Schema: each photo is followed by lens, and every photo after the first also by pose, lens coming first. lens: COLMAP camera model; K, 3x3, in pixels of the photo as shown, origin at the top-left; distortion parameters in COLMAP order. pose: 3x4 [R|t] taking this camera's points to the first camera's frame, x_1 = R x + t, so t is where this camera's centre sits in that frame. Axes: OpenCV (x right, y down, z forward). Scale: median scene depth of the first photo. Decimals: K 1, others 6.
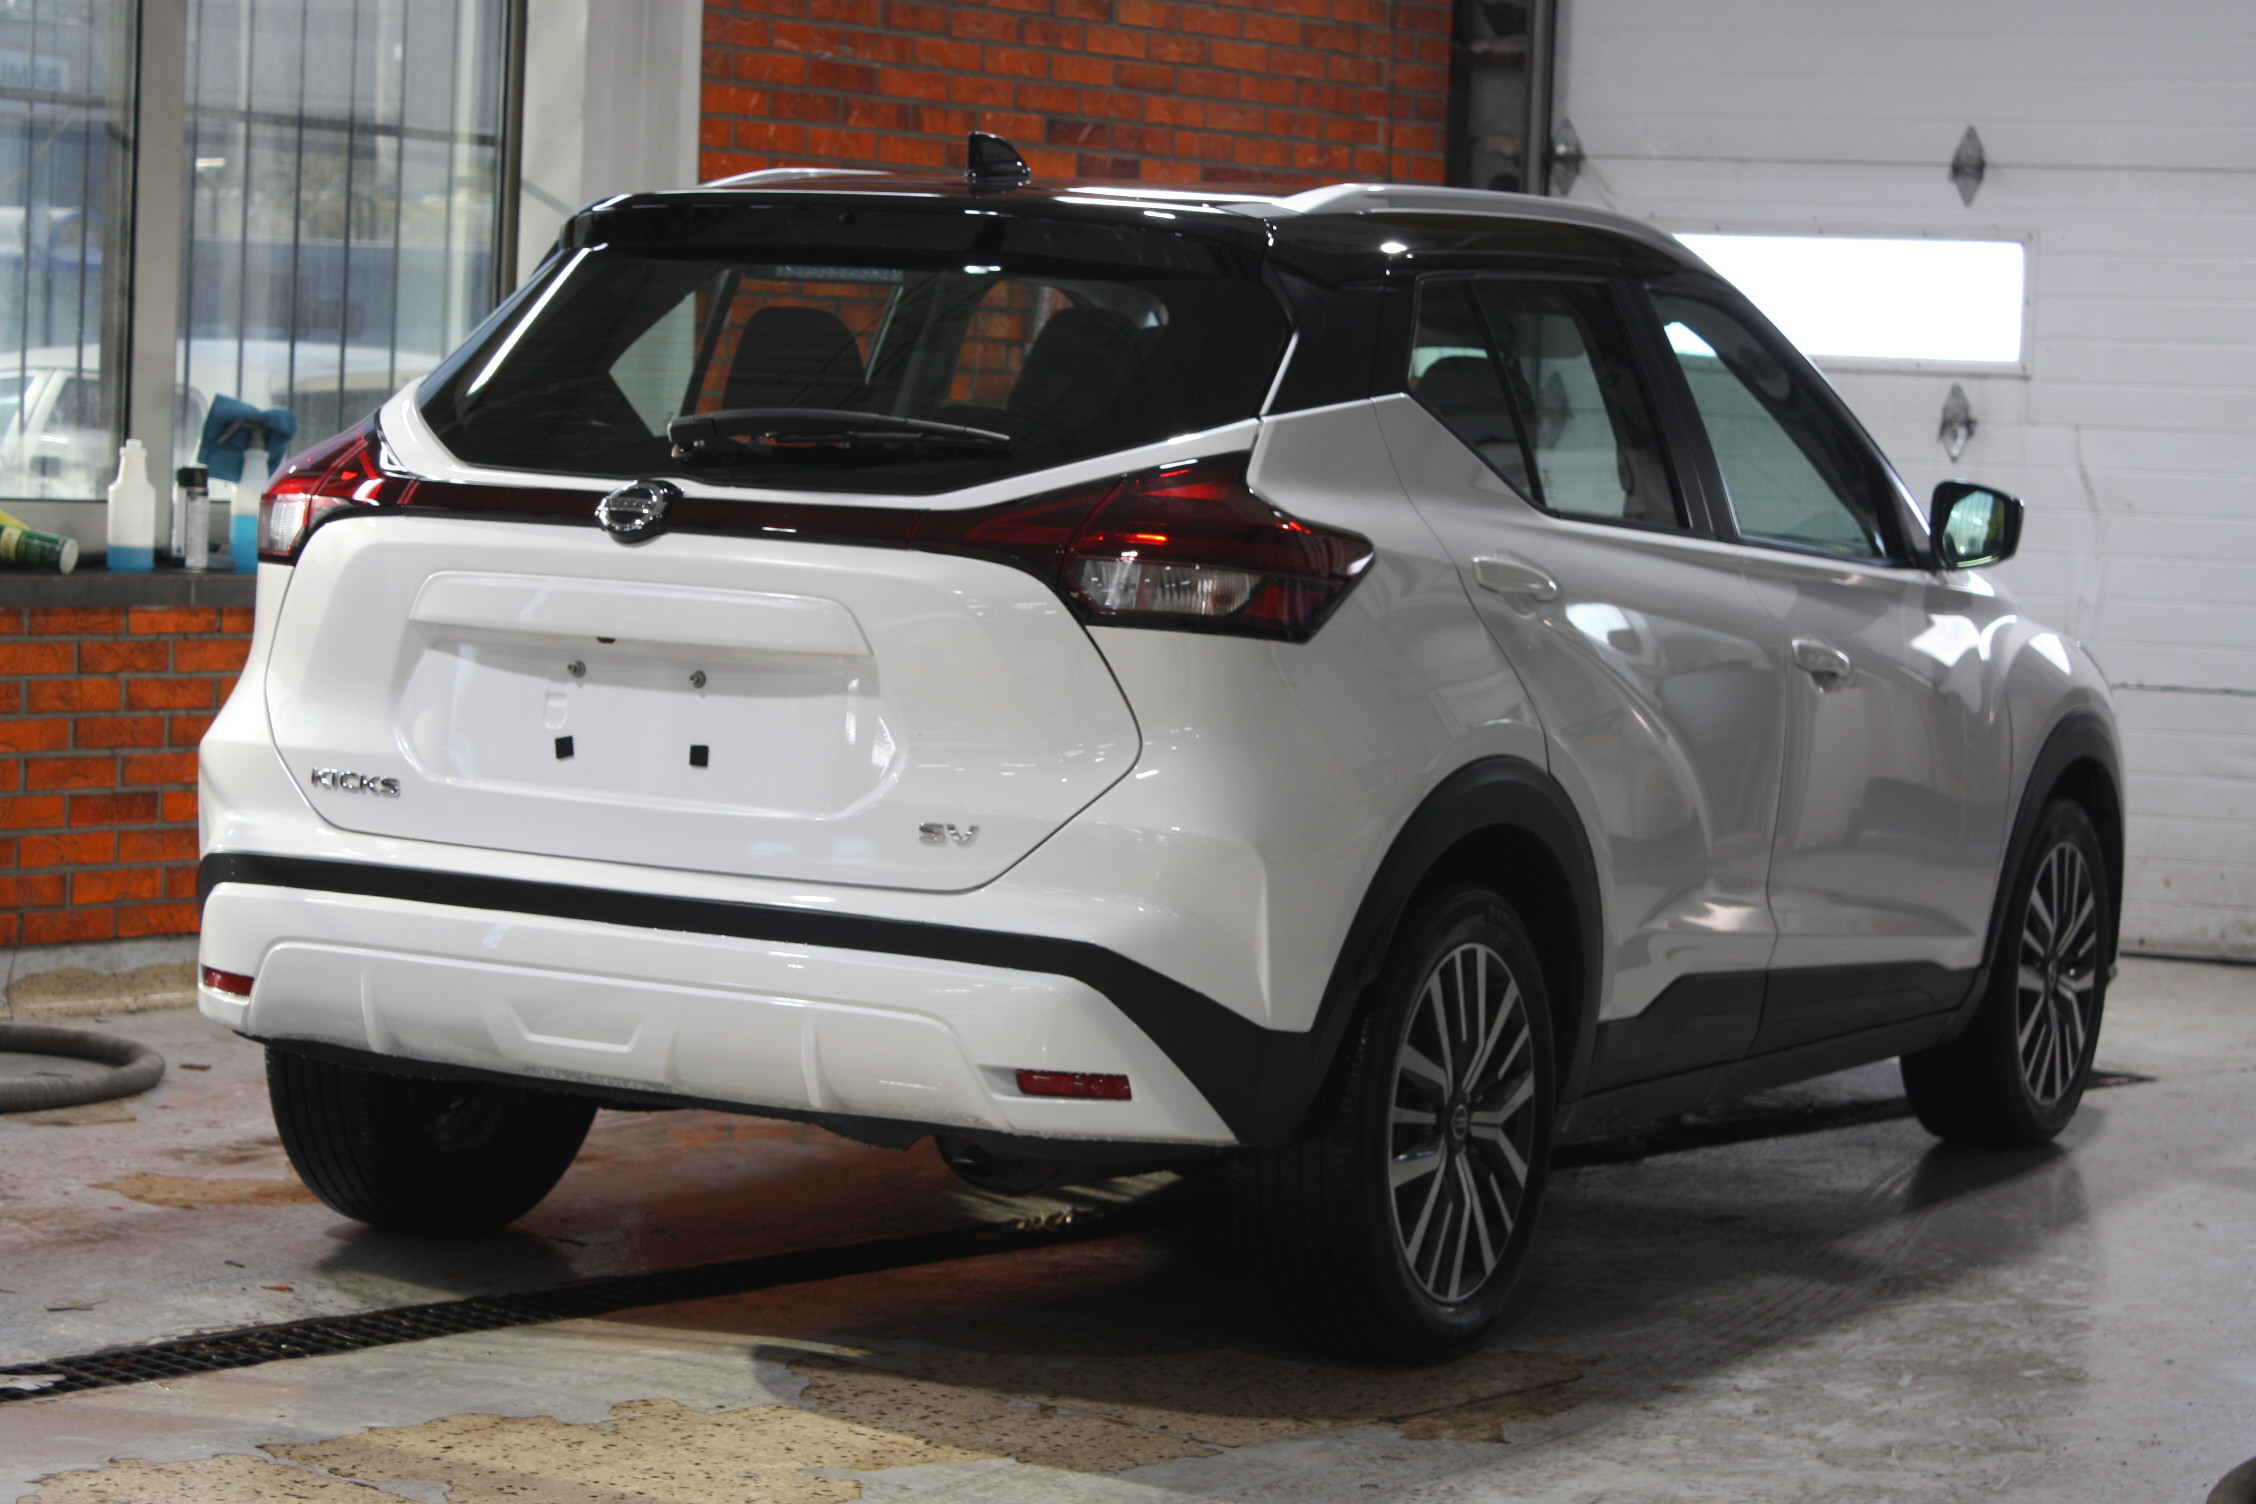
lens RADIAL K [[4990.1, 0, 1128.0], [0, 4990.1, 752.0], [0, 0, 1]] dist [0.052192, 0.108061]
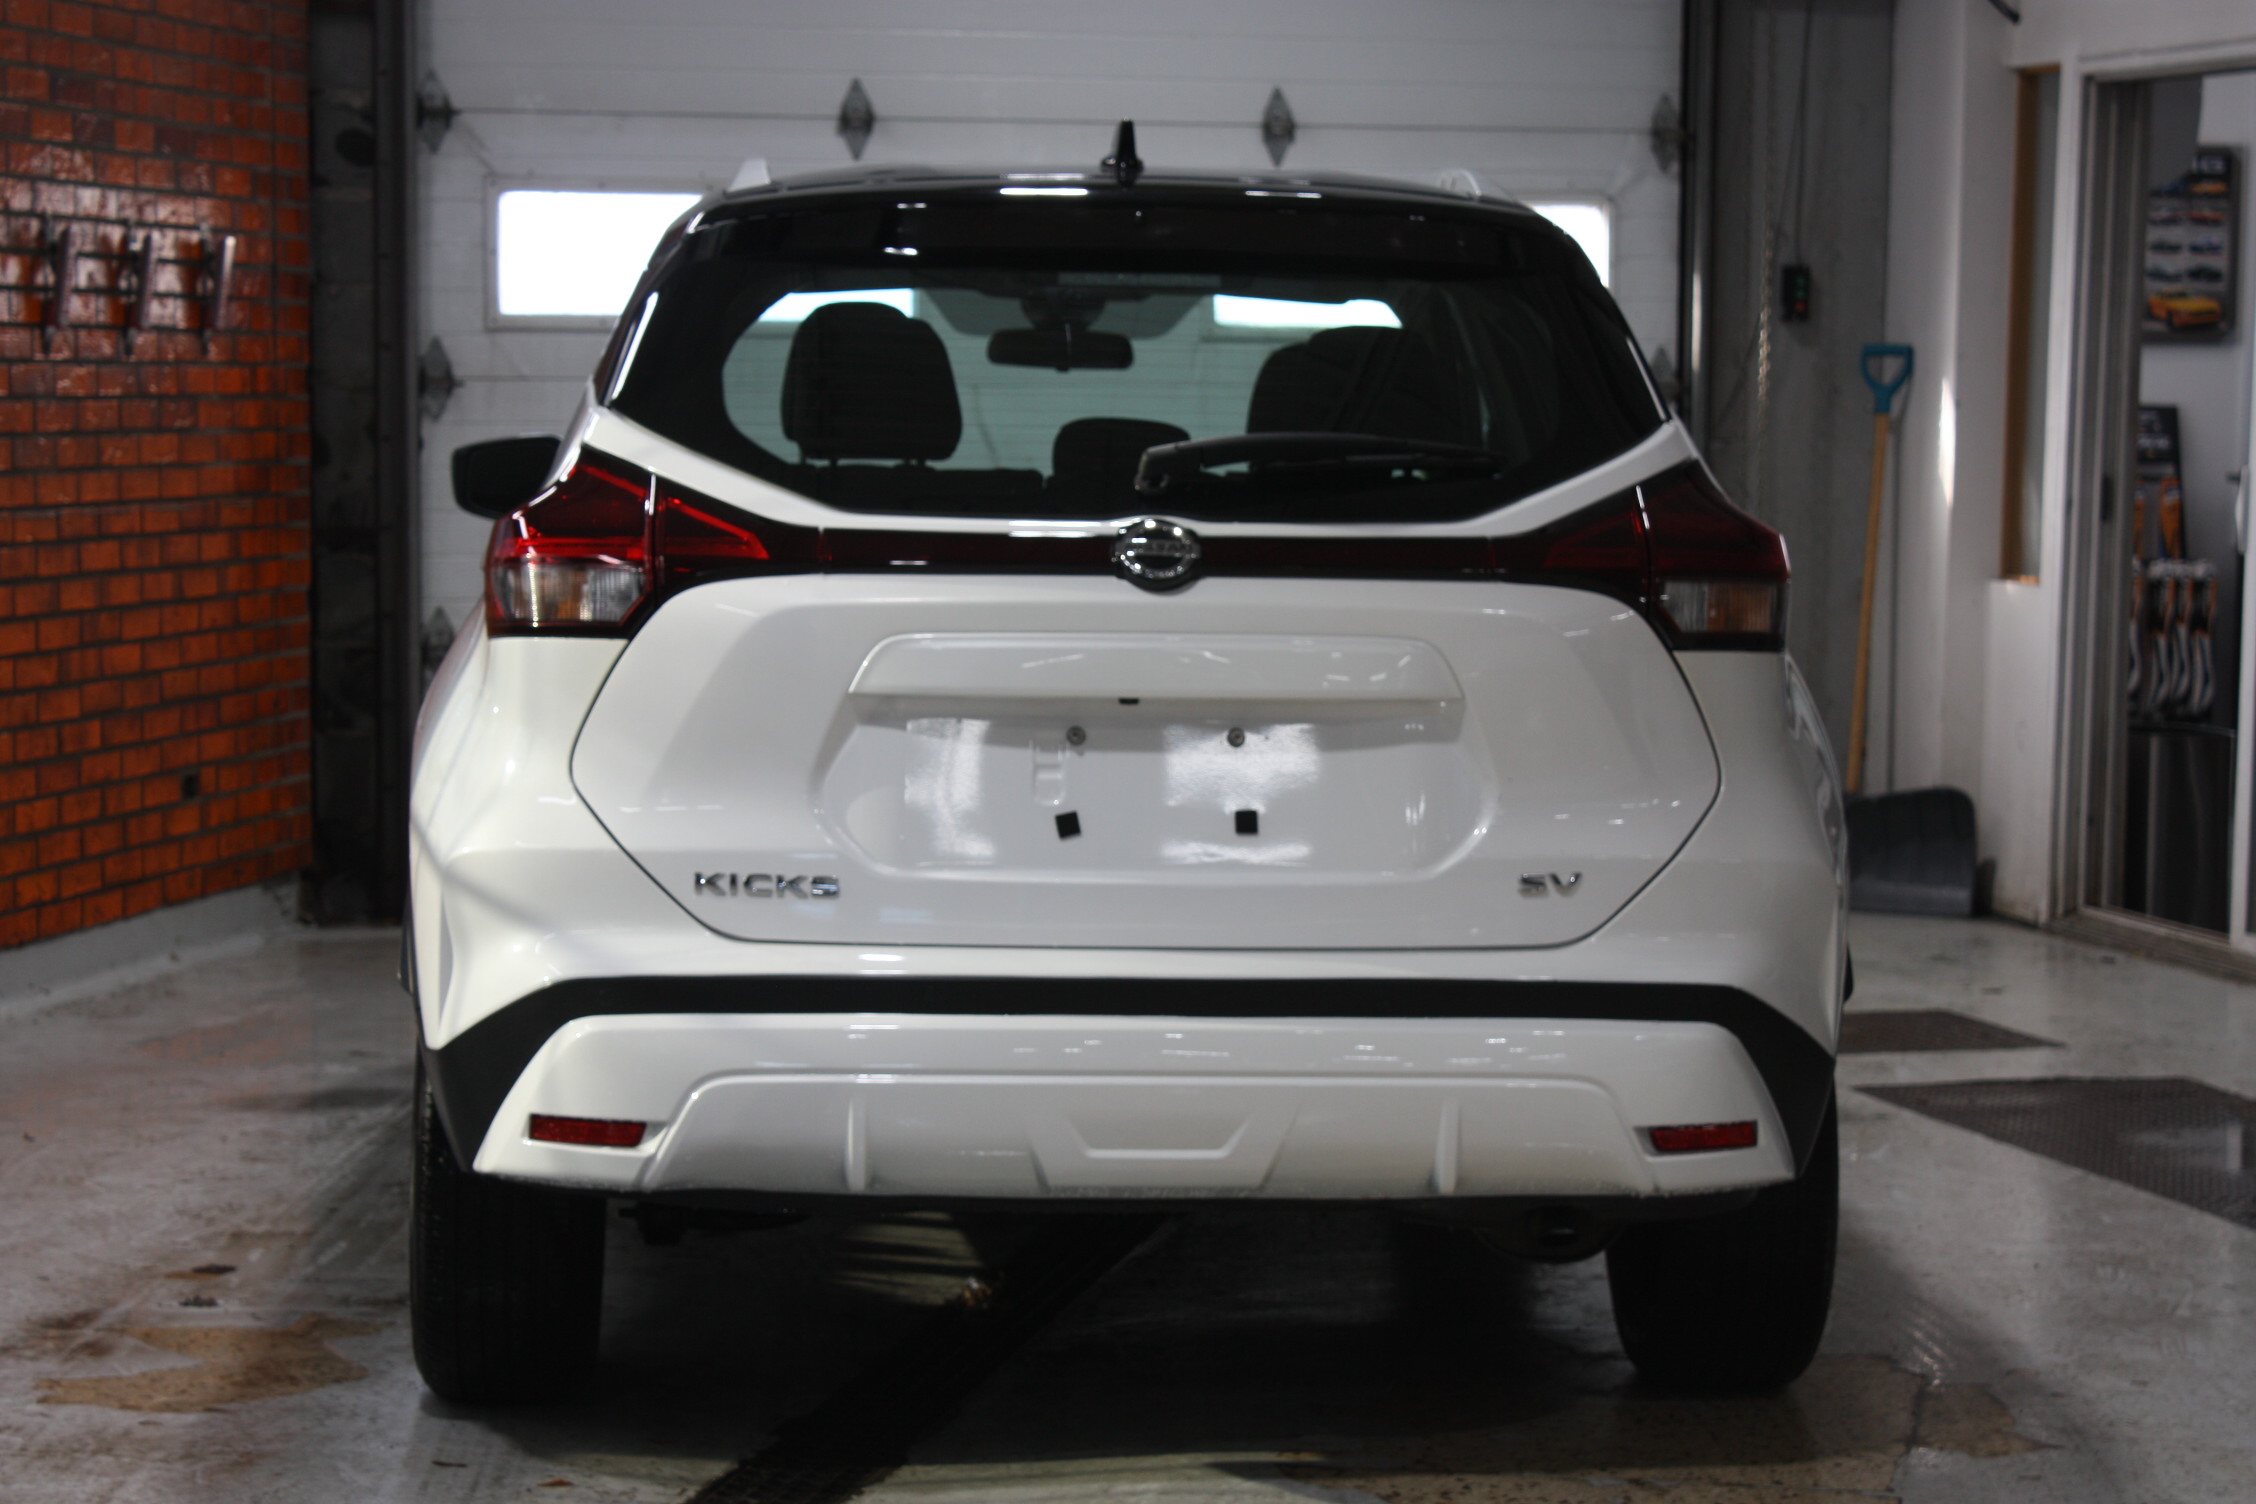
lens RADIAL K [[5121.3, 0, 1128.0], [0, 5121.3, 752.0], [0, 0, 1]] dist [0.027660, 0.134649]
pose [[0.852346, -0.072910, 0.517871, -0.333621], [0.065095, 0.997324, 0.033274, -0.025224], [-0.518911, 0.005350, 0.854812, 0.125235]]
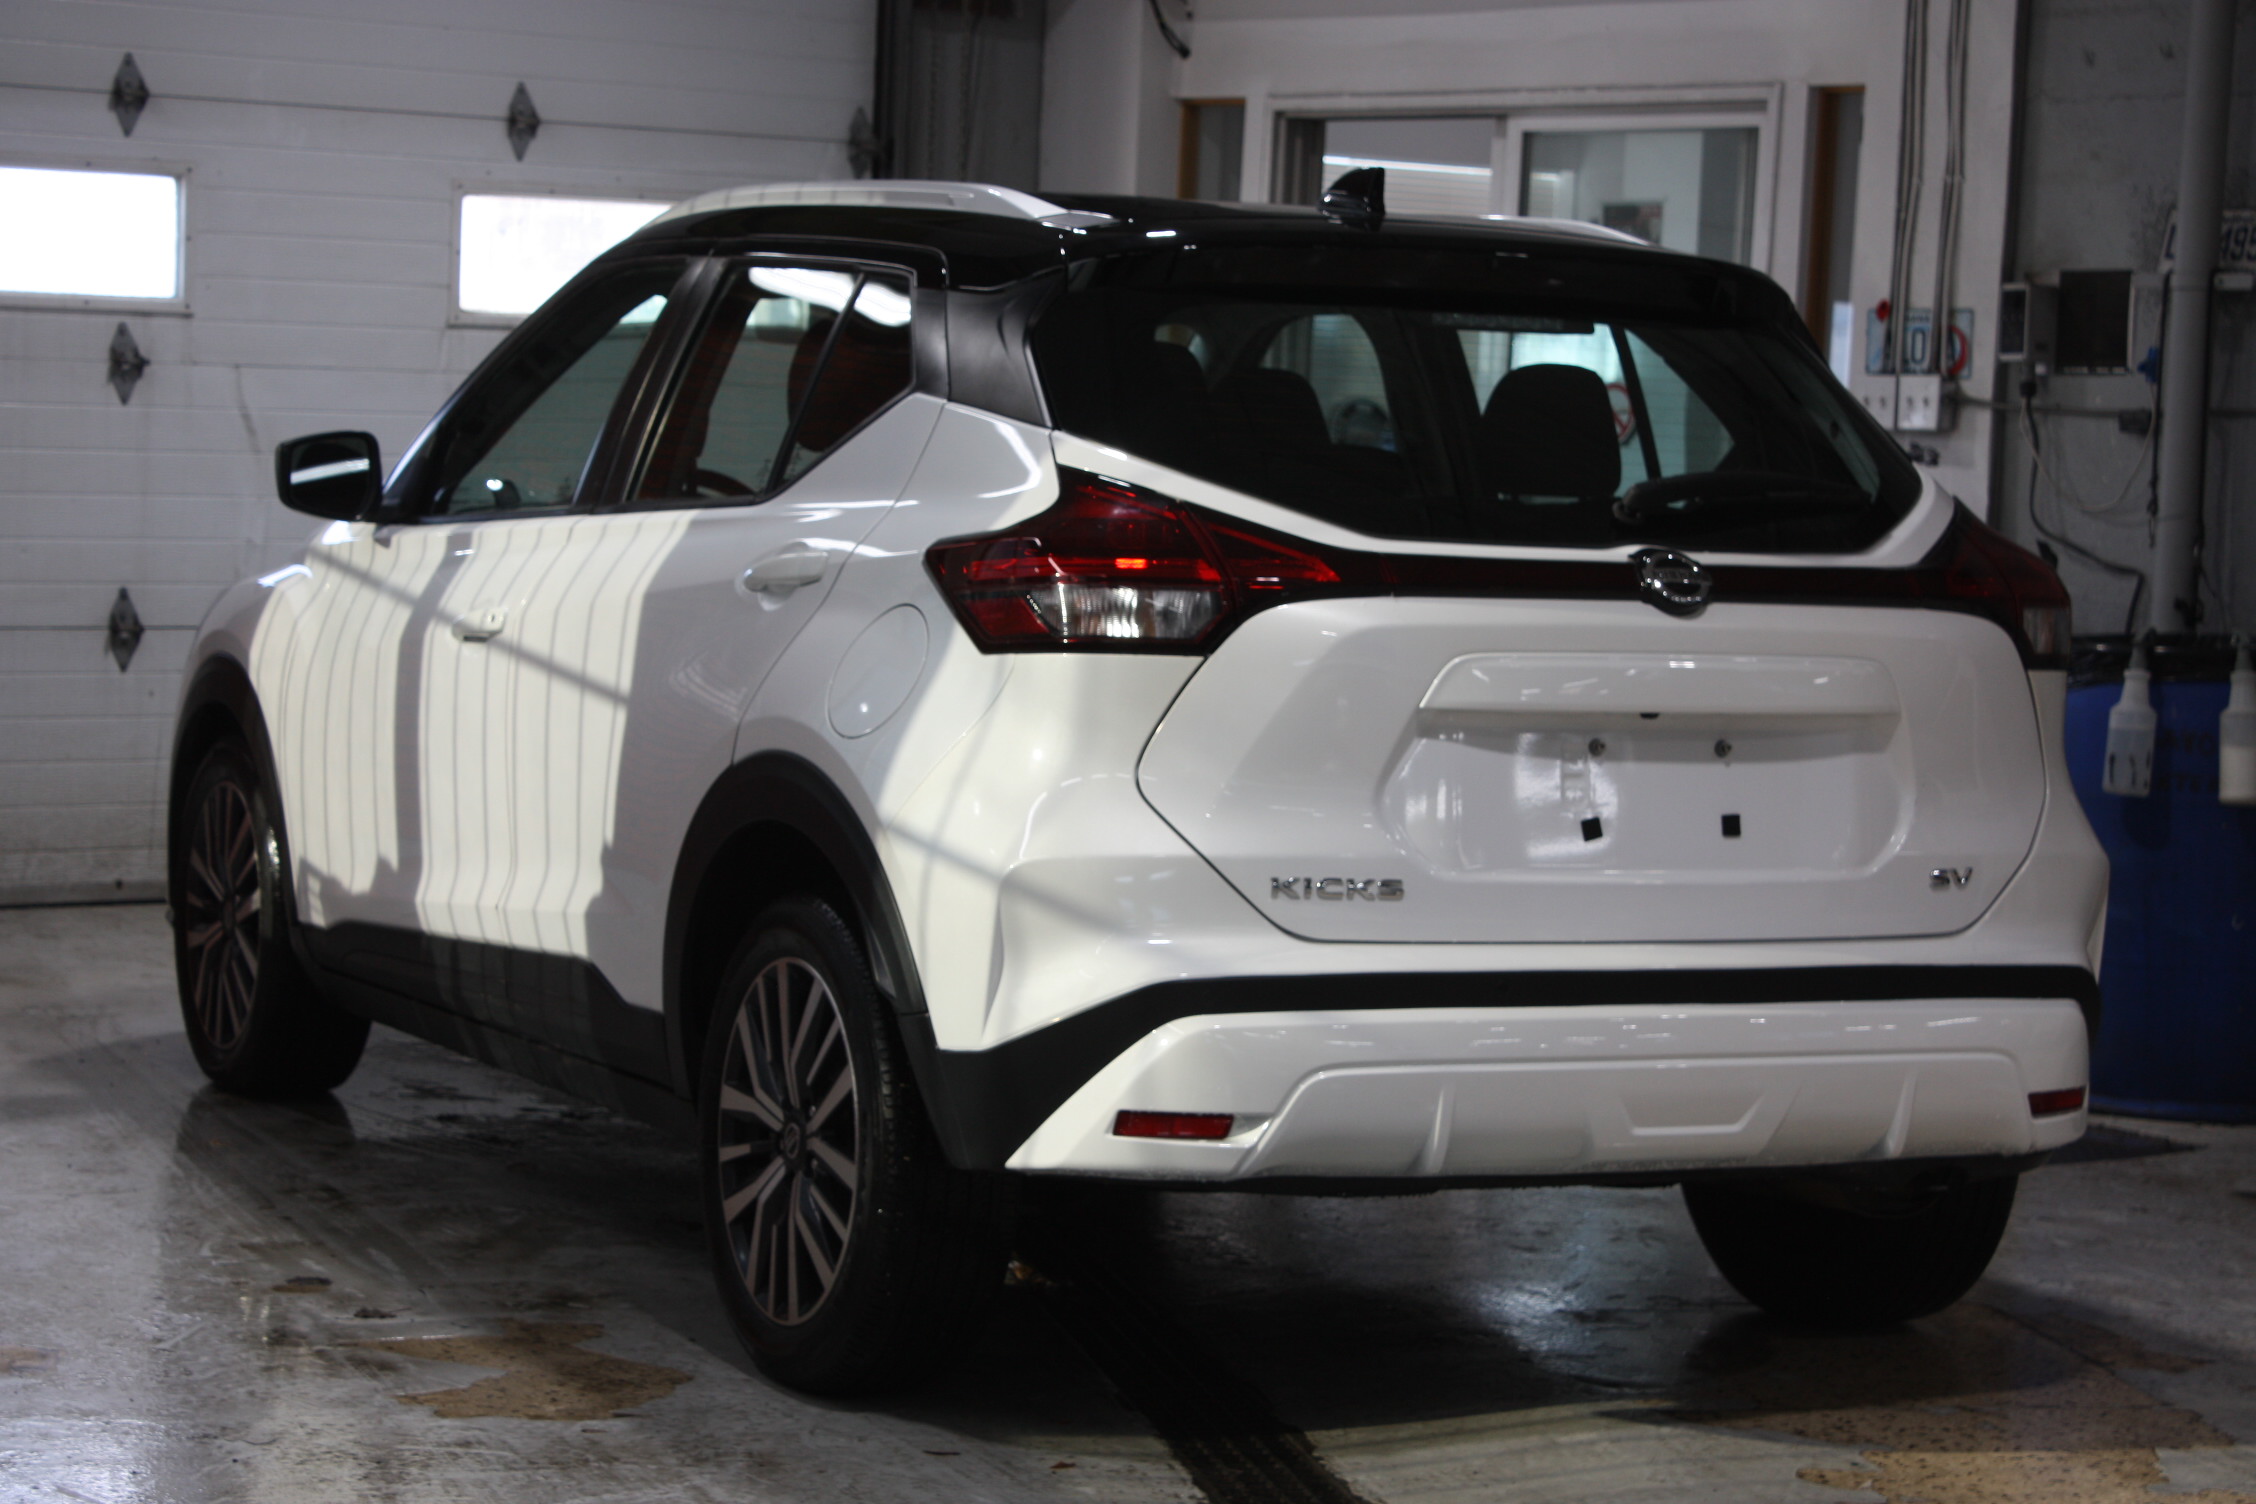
lens RADIAL K [[5121.3, 0, 1128.0], [0, 5121.3, 752.0], [0, 0, 1]] dist [0.027660, 0.134649]
pose [[0.580724, -0.078694, 0.810288, -0.560698], [0.046208, 0.996899, 0.063701, -0.048211], [-0.812788, 0.000449, 0.582559, 0.288493]]
